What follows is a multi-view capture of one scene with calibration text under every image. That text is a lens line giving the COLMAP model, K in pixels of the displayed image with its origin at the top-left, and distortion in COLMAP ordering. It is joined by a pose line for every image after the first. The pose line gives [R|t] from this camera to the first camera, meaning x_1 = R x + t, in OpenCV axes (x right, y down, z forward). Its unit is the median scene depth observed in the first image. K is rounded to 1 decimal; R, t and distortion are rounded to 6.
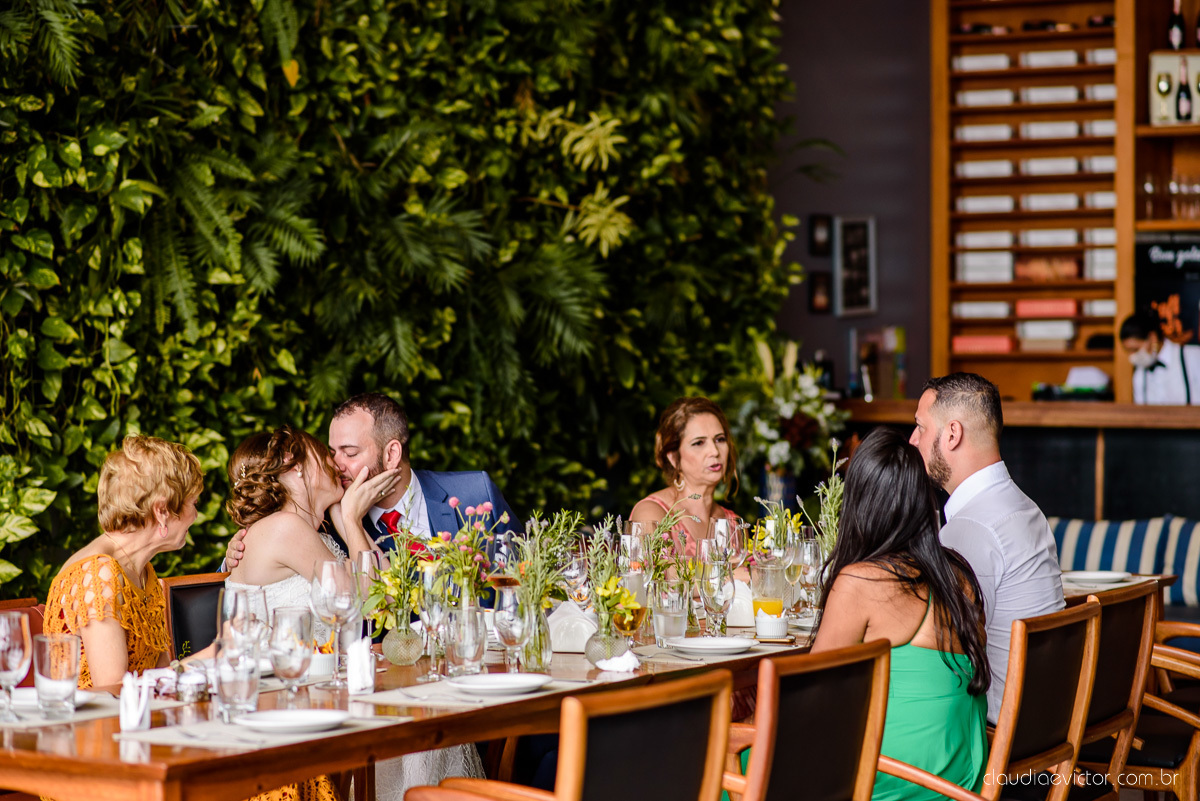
lens RADIAL K [[2966.5, 0, 598.8], [0, 2966.5, 404.6], [0, 0, 1]] dist [-0.031249, 0.000000]
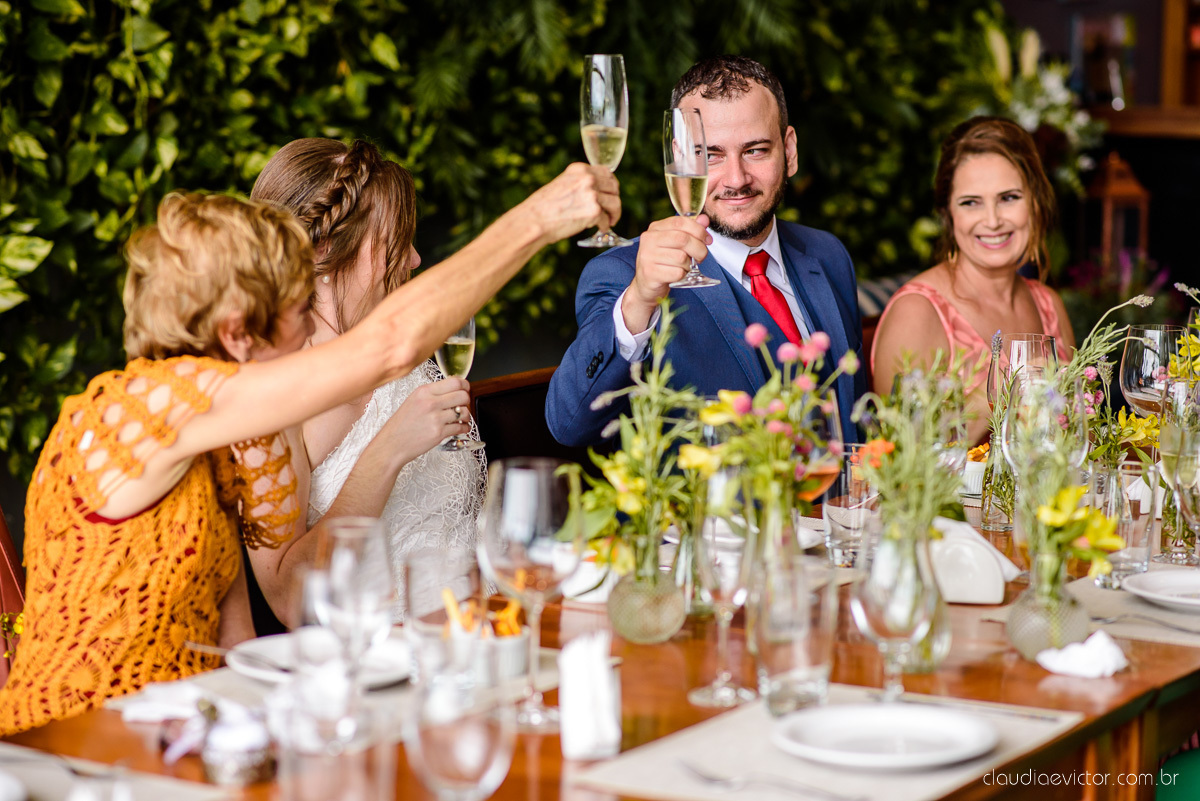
lens RADIAL K [[2966.5, 0, 599.3], [0, 2966.5, 402.3], [0, 0, 1]] dist [-0.031249, 0.000000]
pose [[0.999694, 0.010235, -0.022505, -0.036176], [-0.007868, 0.994666, 0.102844, -0.004228], [0.023438, -0.102636, 0.994443, 0.279127]]
